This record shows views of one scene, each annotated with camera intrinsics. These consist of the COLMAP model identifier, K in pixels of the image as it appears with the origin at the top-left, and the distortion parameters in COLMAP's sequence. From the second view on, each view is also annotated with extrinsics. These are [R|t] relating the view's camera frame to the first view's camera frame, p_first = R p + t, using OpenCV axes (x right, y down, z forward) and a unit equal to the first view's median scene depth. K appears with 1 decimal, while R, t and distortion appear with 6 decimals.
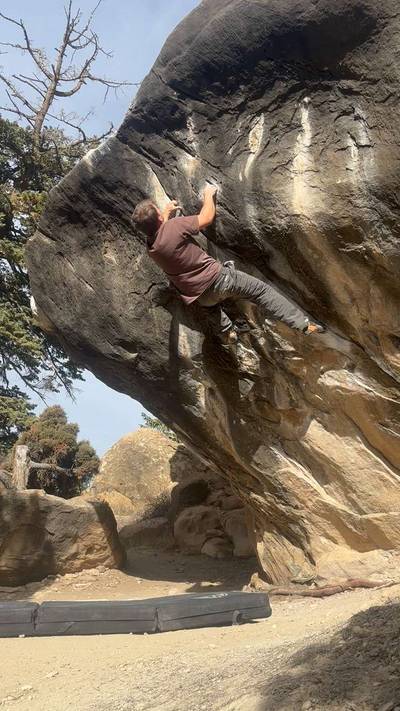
lens RADIAL K [[644.0, 0, 200.2], [0, 644.0, 362.5], [0, 0, 1]] dist [0.054075, -0.138987]
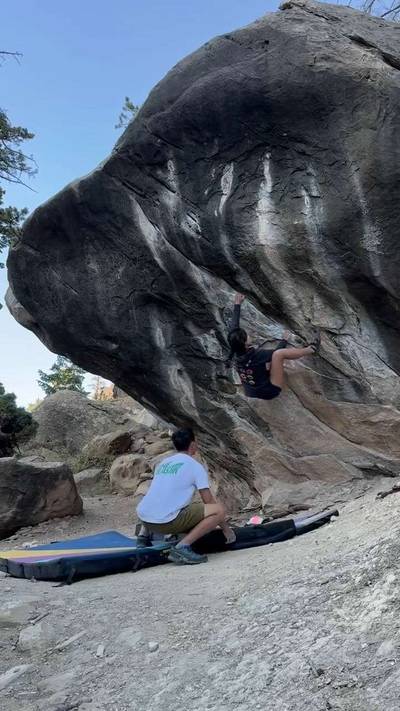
lens RADIAL K [[588.0, 0, 200.0], [0, 588.0, 355.5], [0, 0, 1]] dist [0.138911, -0.320466]
pose [[0.971659, -0.057484, 0.229293, -0.247859], [0.038387, 0.995477, 0.086898, -0.104167], [-0.233251, -0.075633, 0.969471, -0.155991]]
